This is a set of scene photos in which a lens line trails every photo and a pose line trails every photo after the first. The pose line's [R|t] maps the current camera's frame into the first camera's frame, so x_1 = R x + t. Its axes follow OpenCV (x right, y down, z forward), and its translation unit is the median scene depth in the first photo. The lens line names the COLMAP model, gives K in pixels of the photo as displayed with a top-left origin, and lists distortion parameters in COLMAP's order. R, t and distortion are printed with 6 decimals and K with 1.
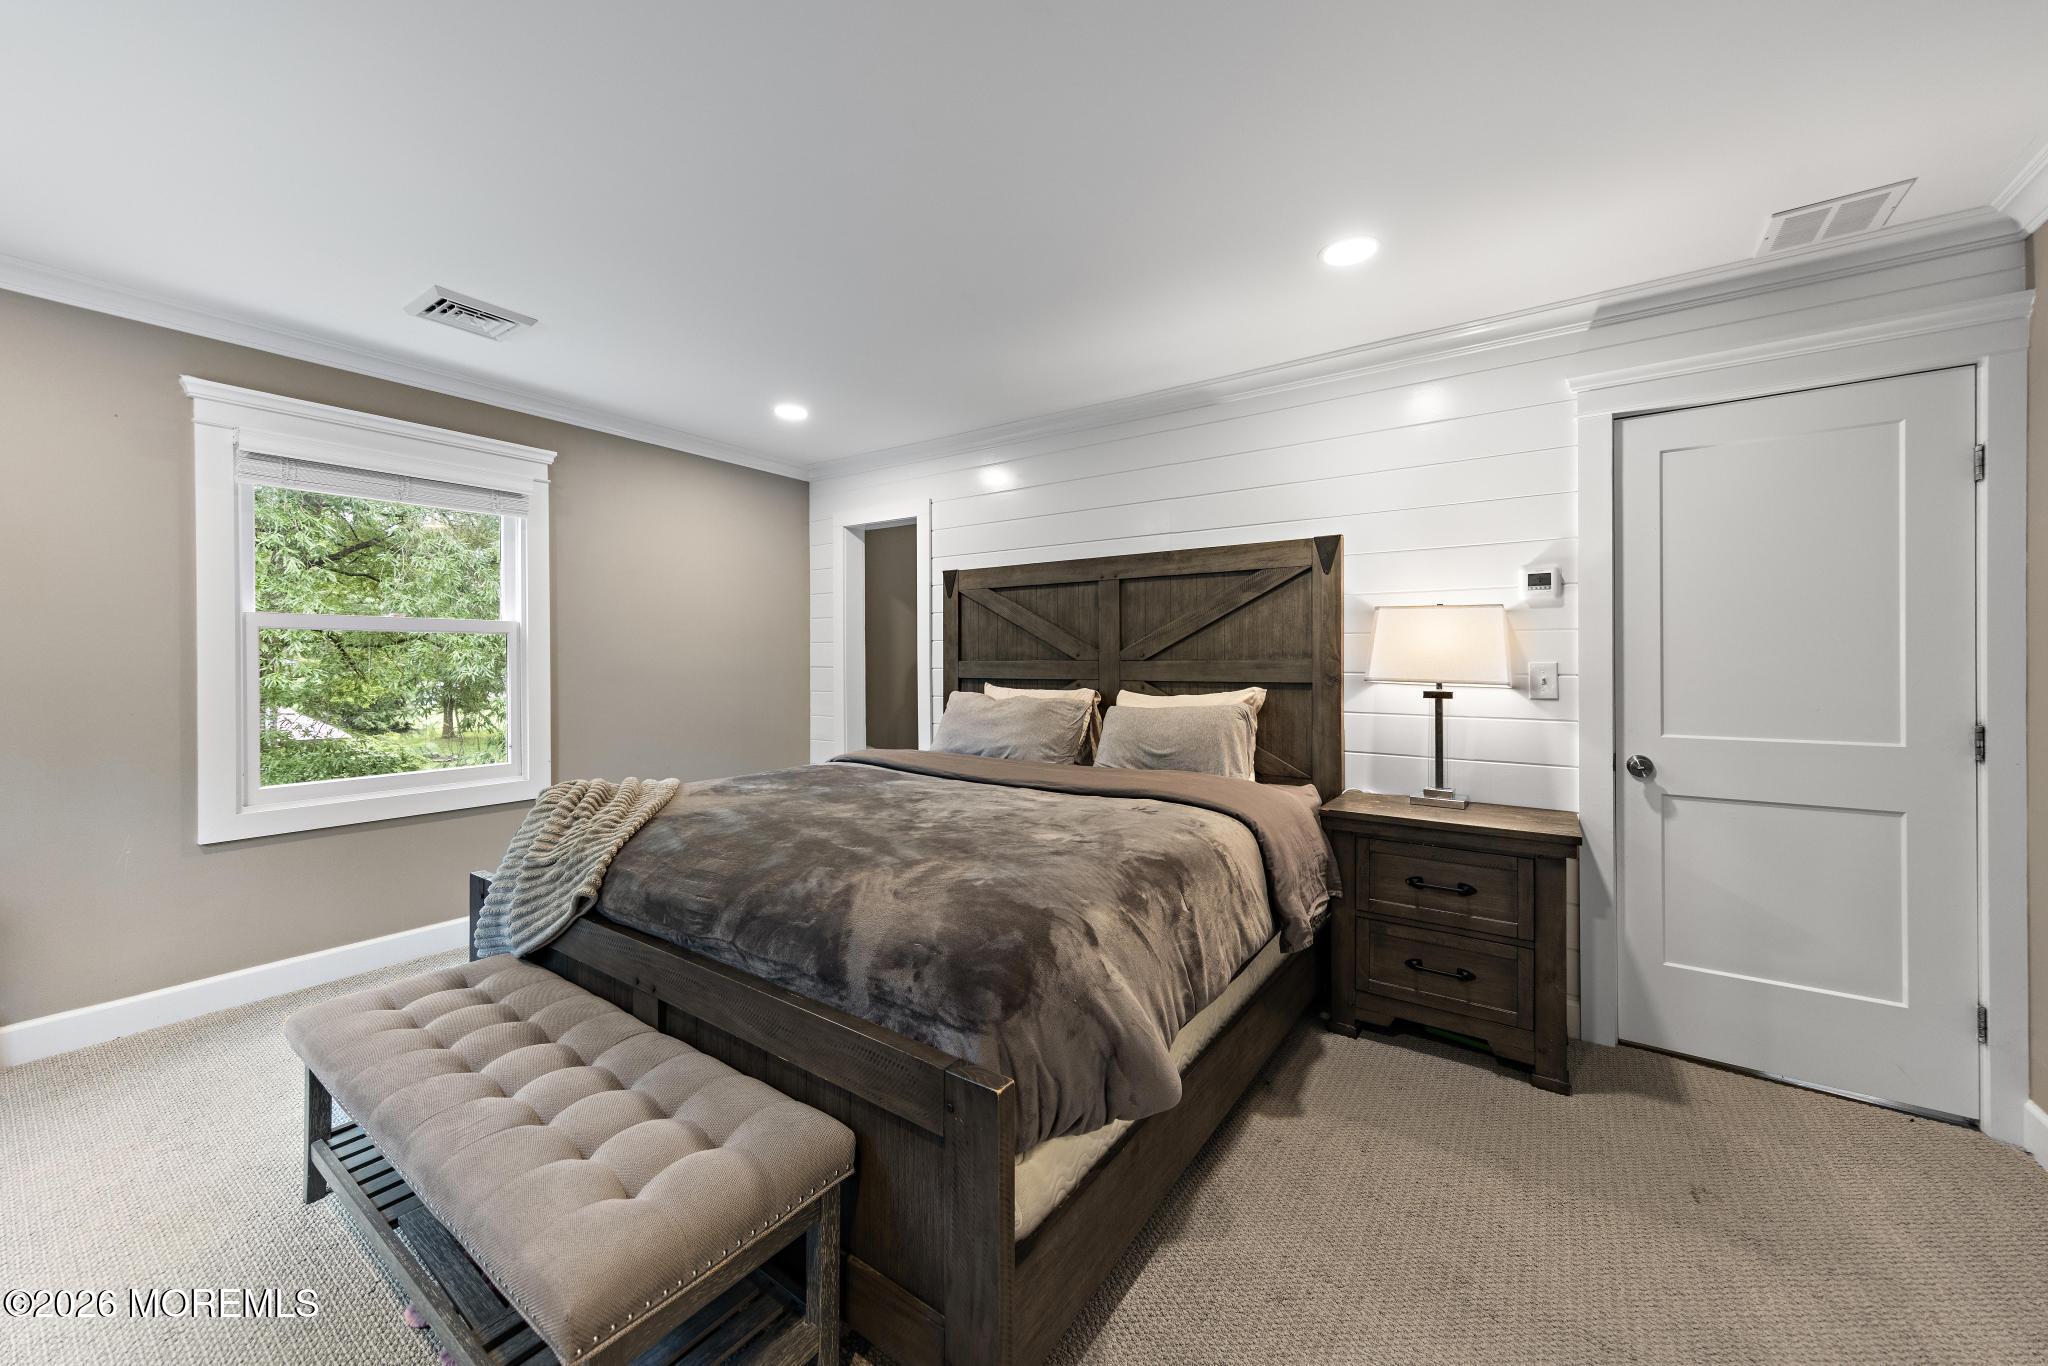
lens RADIAL K [[742.4, 0, 1031.8], [0, 742.4, 666.4], [0, 0, 1]] dist [0.006696, 0.000185]
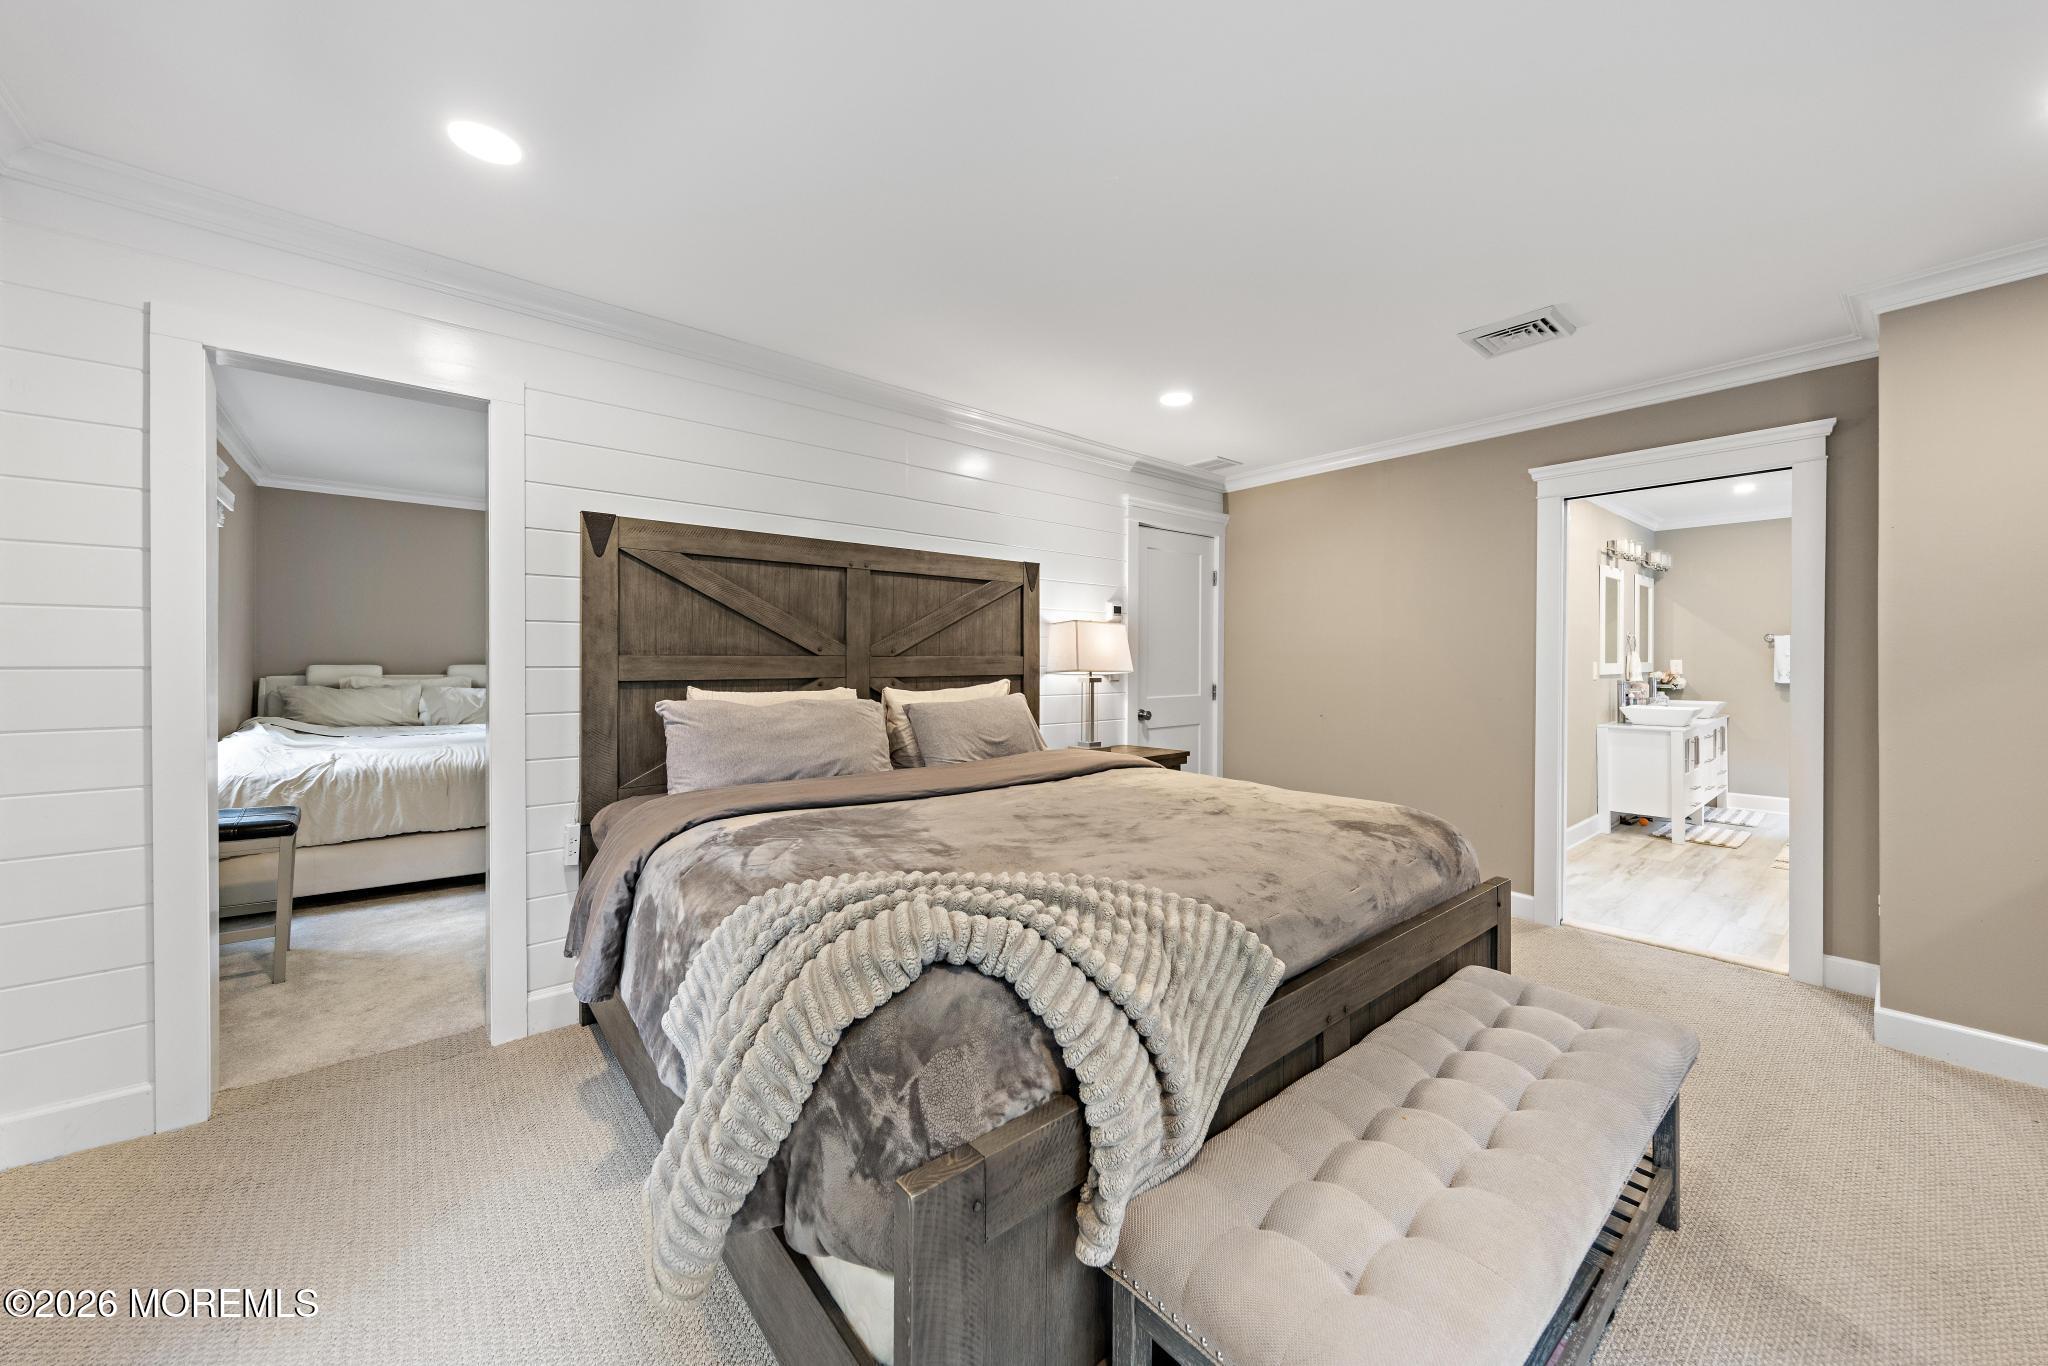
lens RADIAL K [[742.4, 0, 1030.0], [0, 742.4, 666.8], [0, 0, 1]] dist [0.006696, 0.000185]
pose [[0.259336, -0.009282, 0.965743, -0.751695], [0.002602, 0.999957, 0.008913, -0.002402], [-0.965784, 0.000201, 0.259349, 0.569538]]
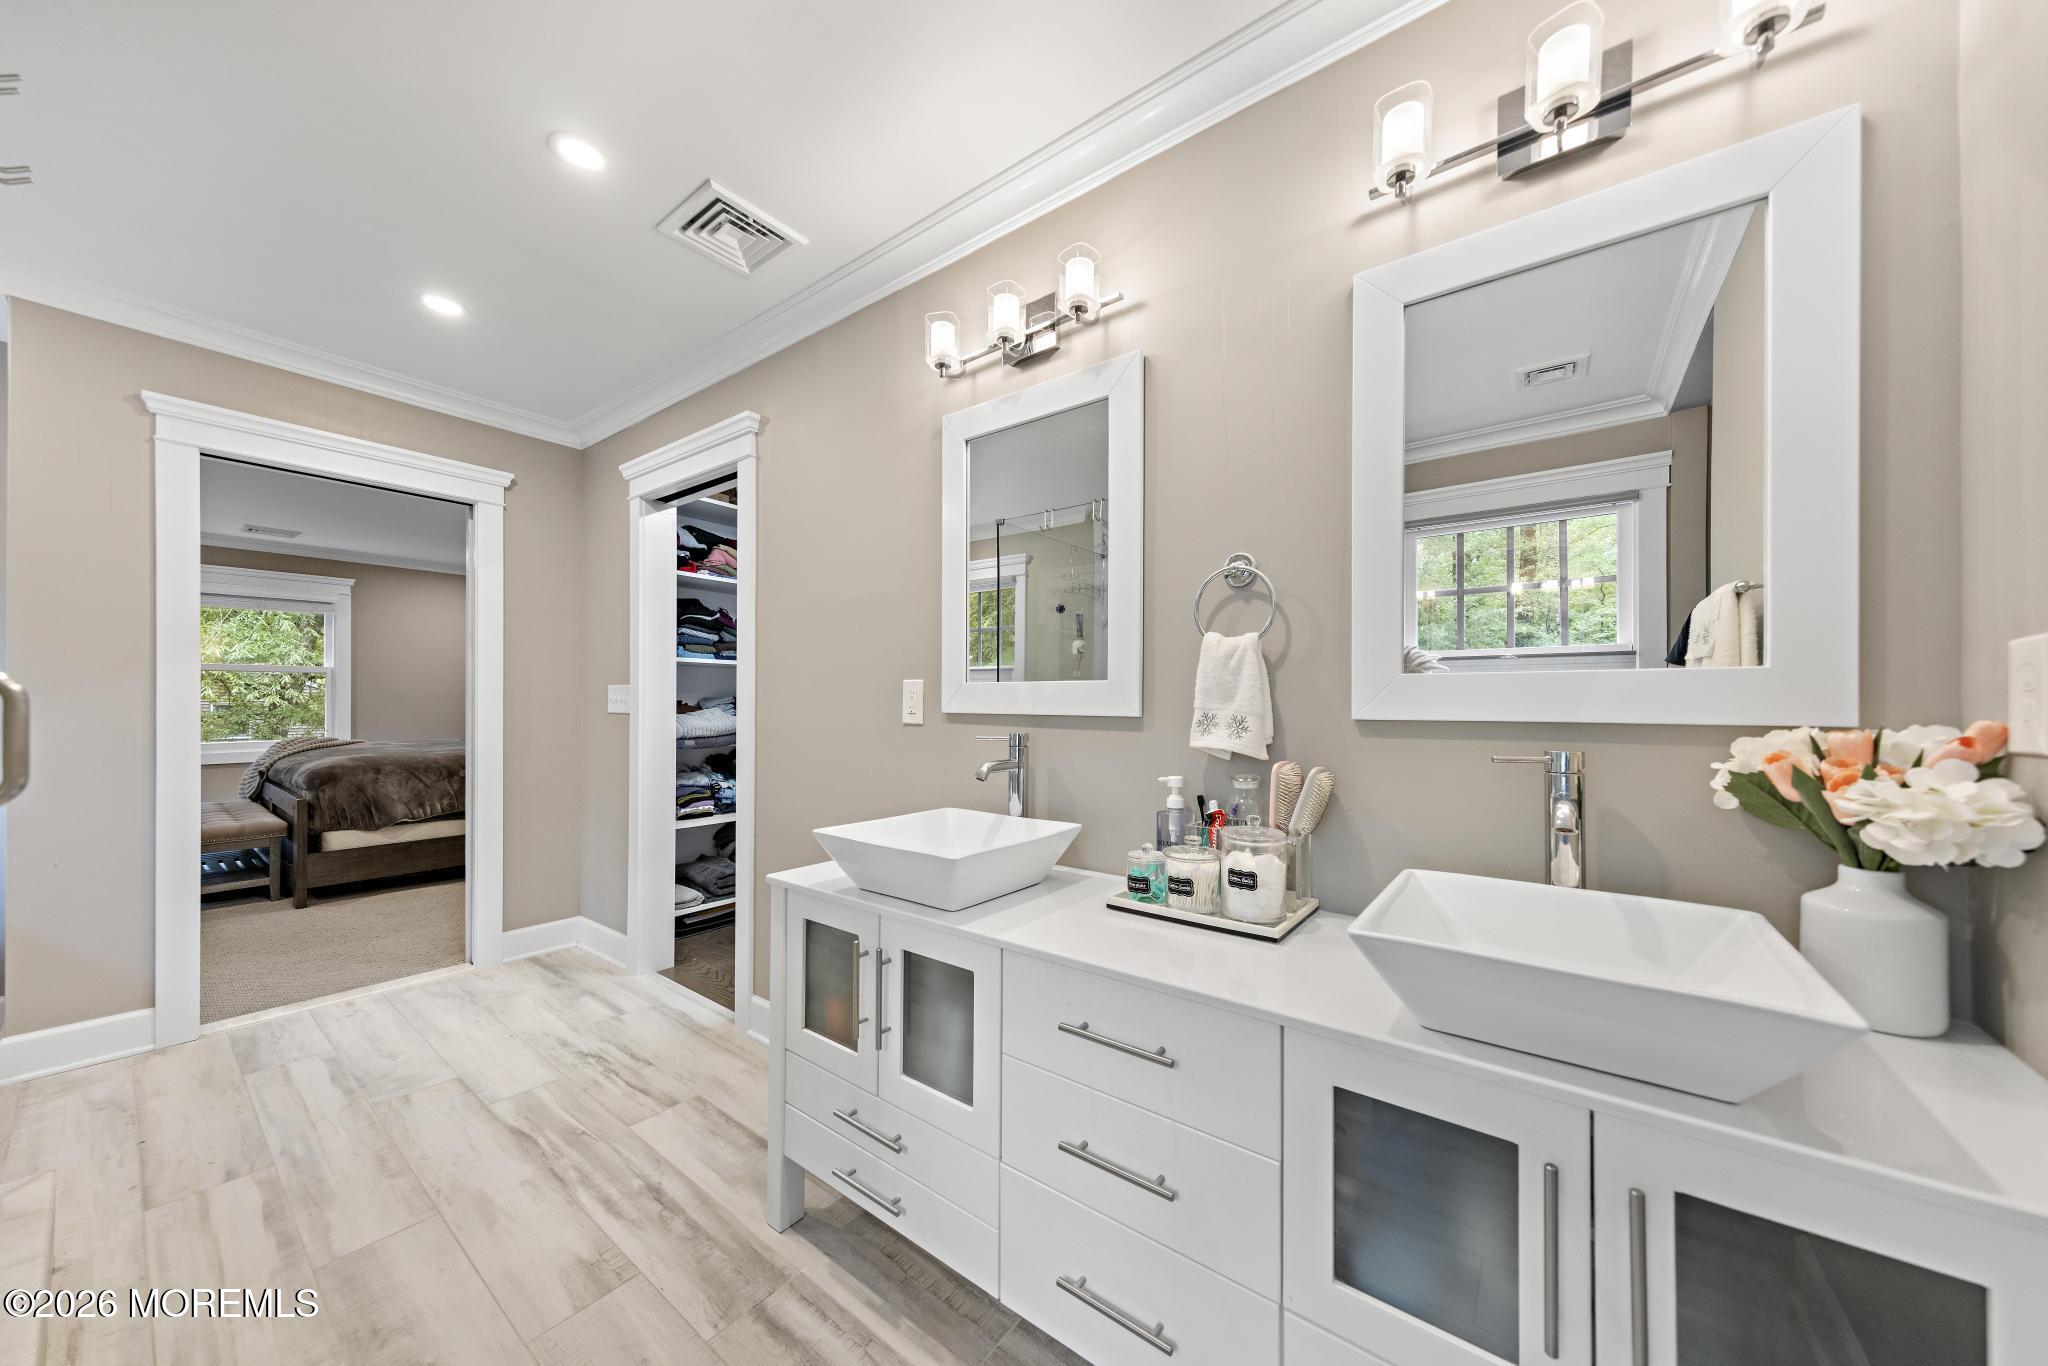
lens RADIAL K [[693.9, 0, 1024.3], [0, 693.9, 696.6], [0, 0, 1]] dist [0.010174, 0.000331]
pose [[0.998980, 0.002103, -0.045116, 1.448978], [-0.002217, 0.999994, -0.002494, 0.023579], [0.045110, 0.002591, 0.998979, -0.912323]]
